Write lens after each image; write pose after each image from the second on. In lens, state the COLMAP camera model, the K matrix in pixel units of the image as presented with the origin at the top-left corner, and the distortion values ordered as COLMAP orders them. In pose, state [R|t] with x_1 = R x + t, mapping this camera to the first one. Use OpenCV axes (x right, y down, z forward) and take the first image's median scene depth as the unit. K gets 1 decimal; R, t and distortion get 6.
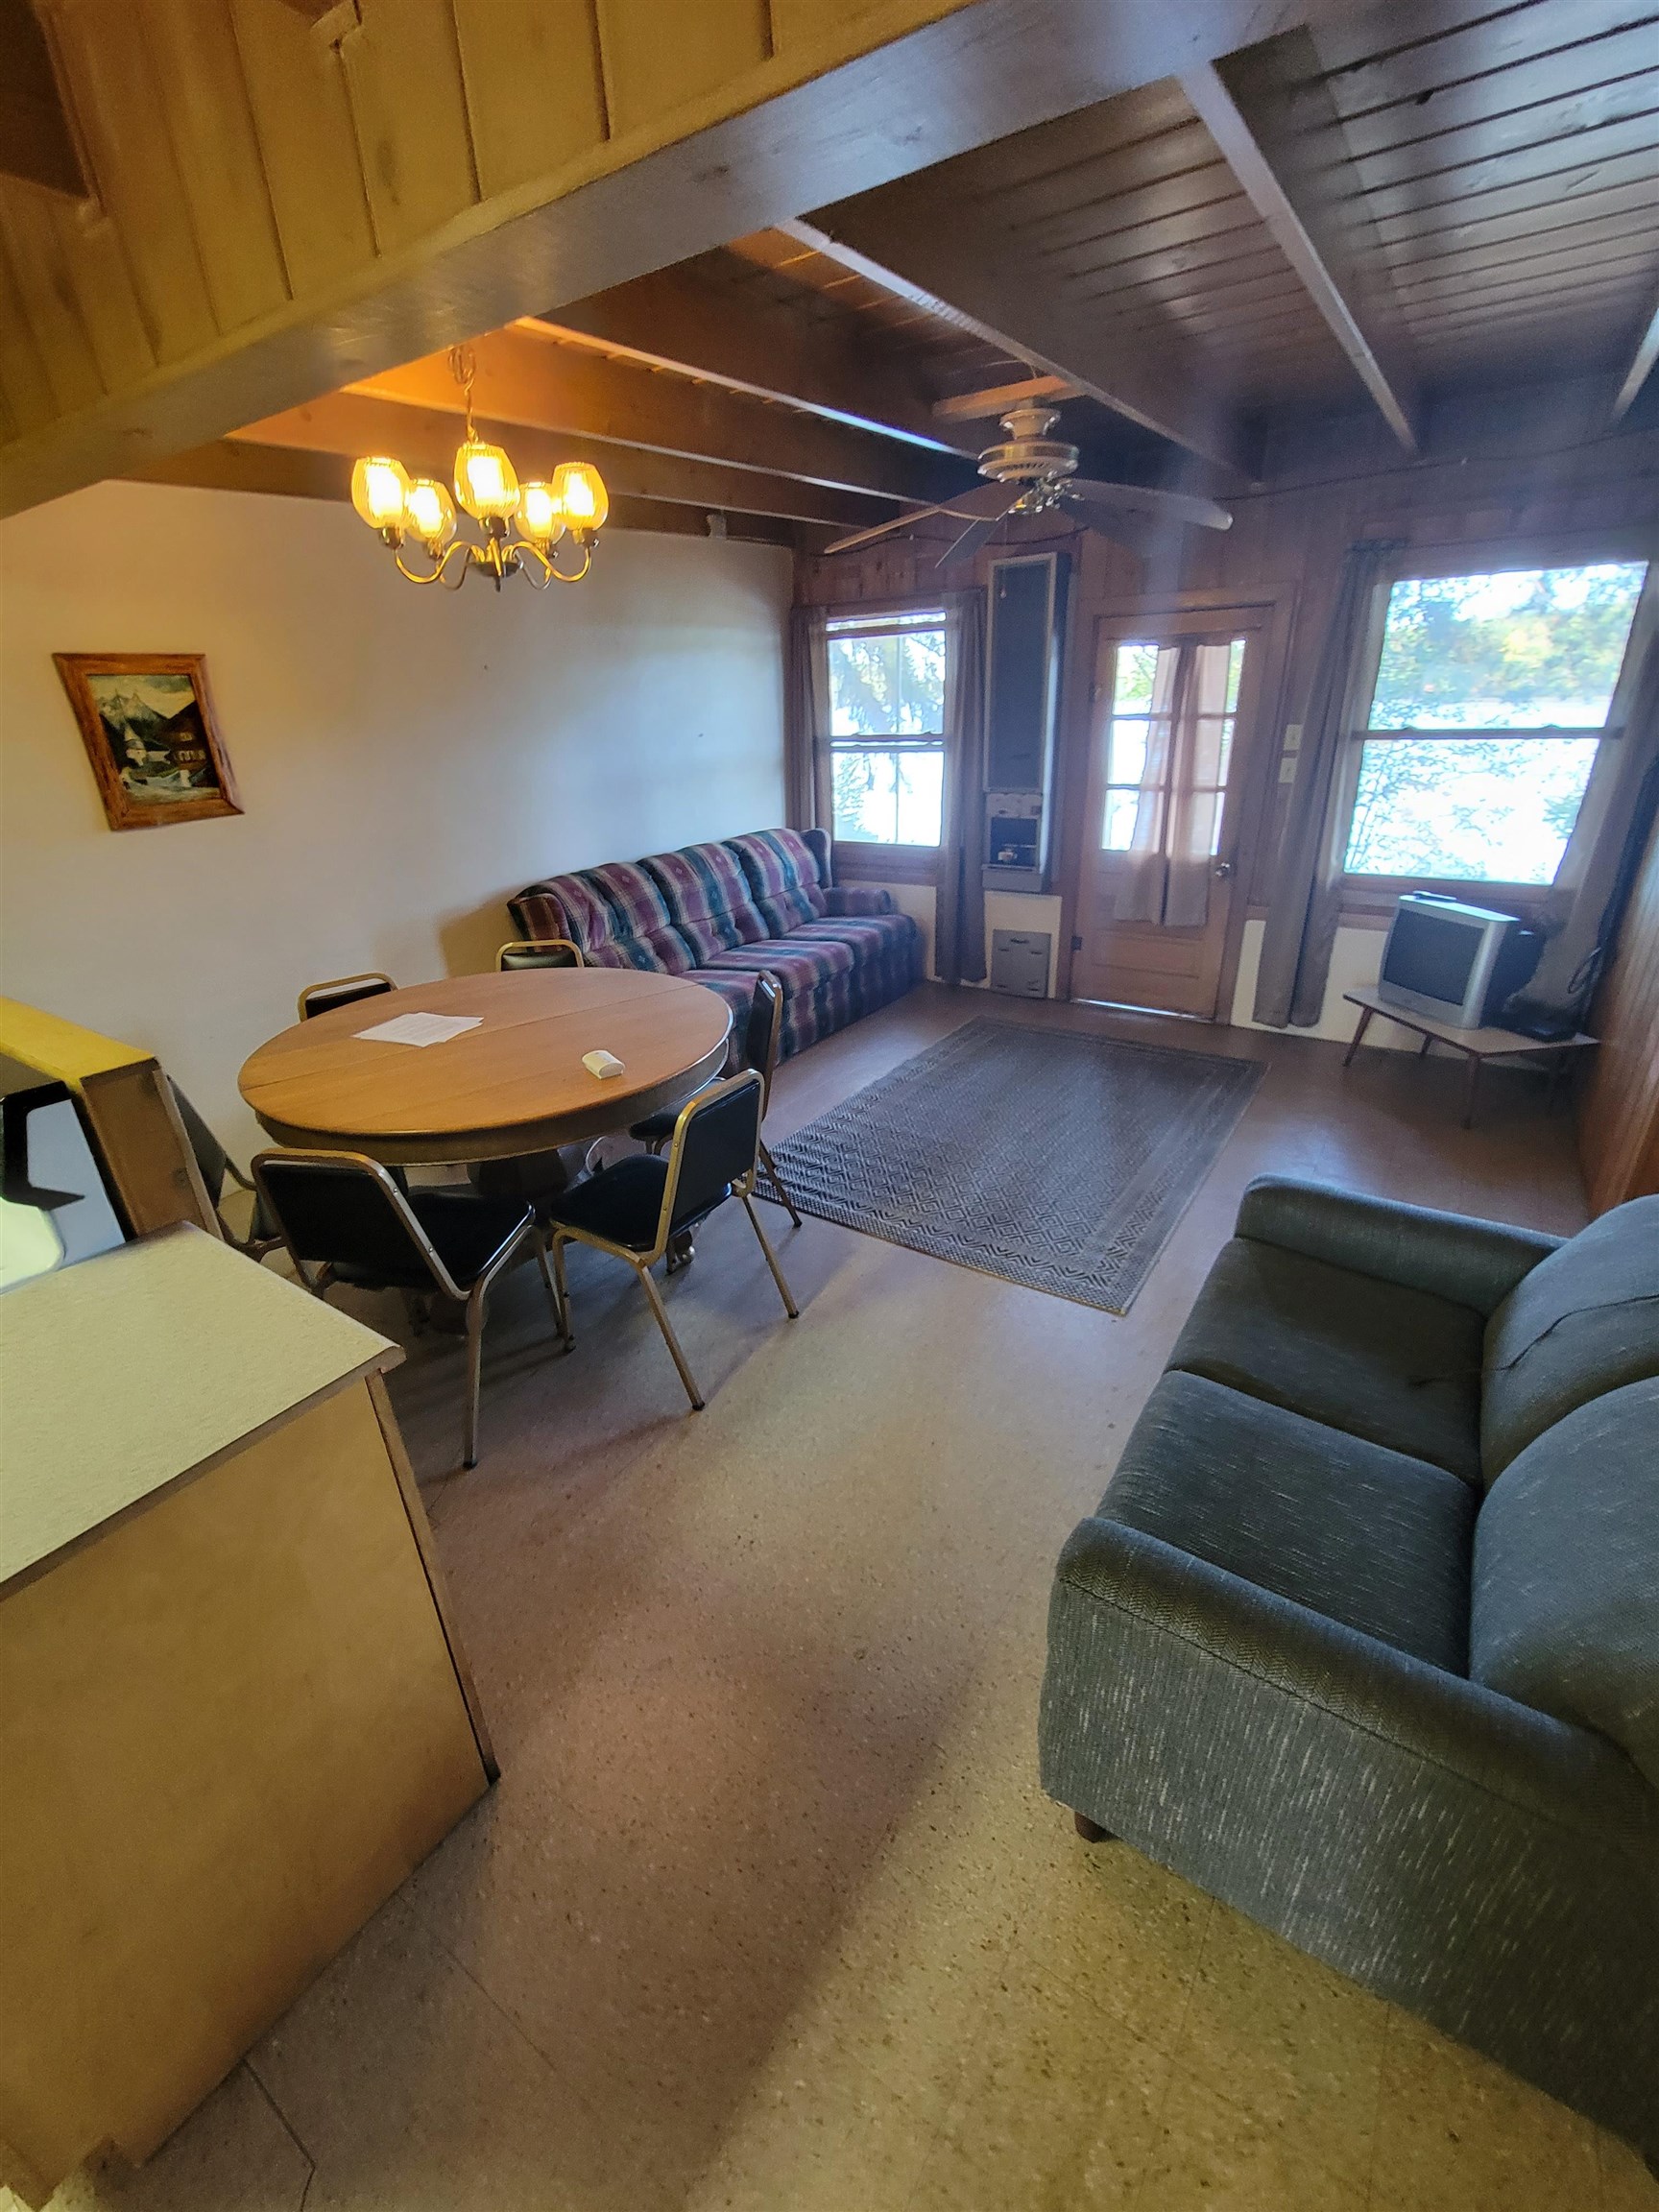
lens RADIAL K [[906.8, 0, 833.3], [0, 906.8, 1099.8], [0, 0, 1]] dist [0.000309, -0.002428]
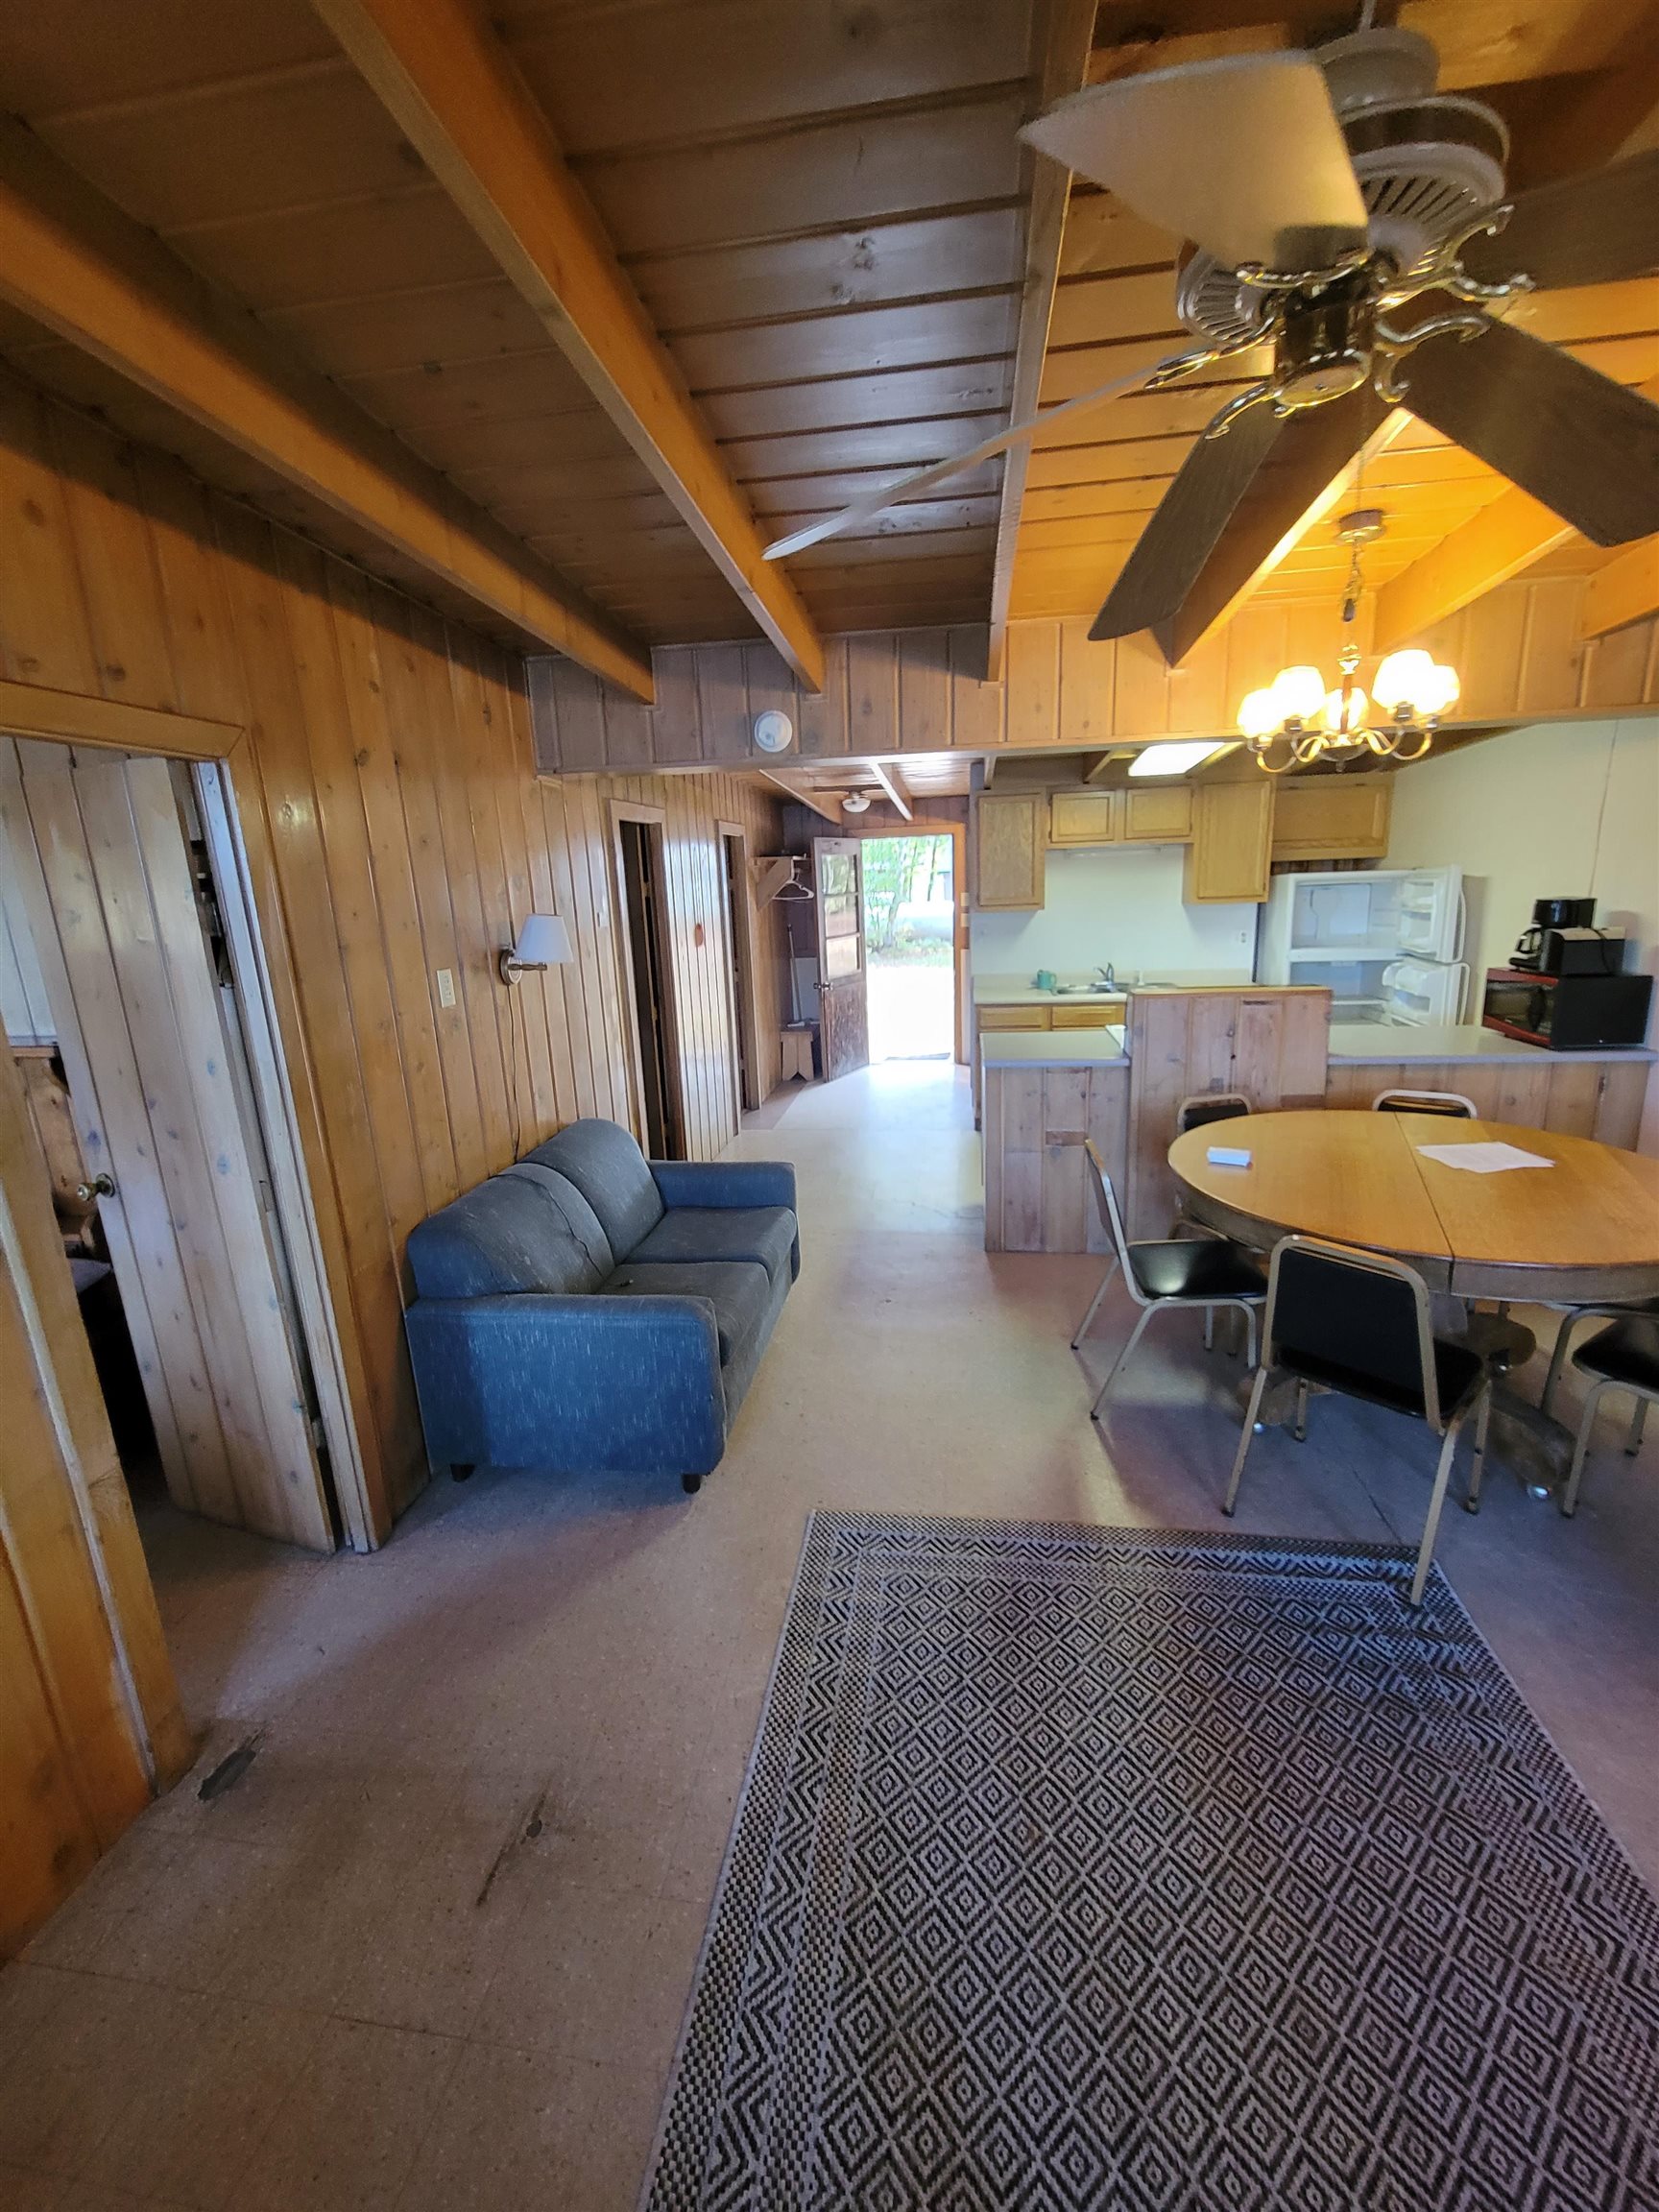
lens RADIAL K [[906.8, 0, 835.9], [0, 906.8, 1114.0], [0, 0, 1]] dist [0.000309, -0.002428]
pose [[-0.898475, 0.171464, -0.404156, 0.283692], [-0.109364, 0.804145, 0.584286, -0.302352], [0.425184, 0.569167, -0.703752, 0.665863]]
